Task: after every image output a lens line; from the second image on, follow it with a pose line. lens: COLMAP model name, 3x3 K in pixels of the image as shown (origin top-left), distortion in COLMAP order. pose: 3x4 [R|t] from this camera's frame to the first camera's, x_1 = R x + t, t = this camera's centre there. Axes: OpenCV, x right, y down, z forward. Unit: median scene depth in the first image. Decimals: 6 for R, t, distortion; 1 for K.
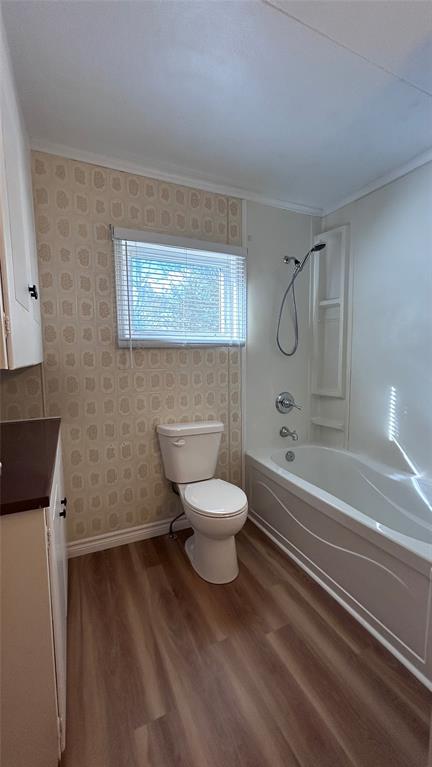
lens RADIAL K [[309.7, 0, 217.1], [0, 309.7, 383.5], [0, 0, 1]] dist [-0.001139, 0.001757]
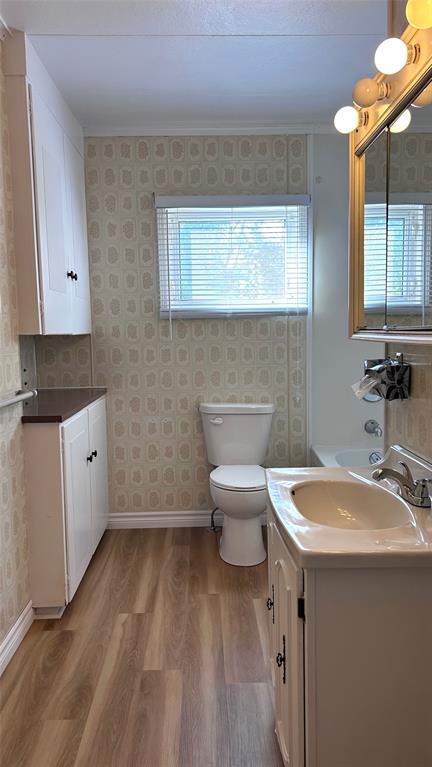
lens RADIAL K [[581.7, 0, 216.3], [0, 581.7, 383.0], [0, 0, 1]] dist [0.076590, -0.013932]
pose [[0.914178, 0.031347, -0.404099, 0.584414], [-0.029433, 0.999507, 0.010950, 0.059986], [0.404243, 0.001884, 0.914650, -0.597378]]
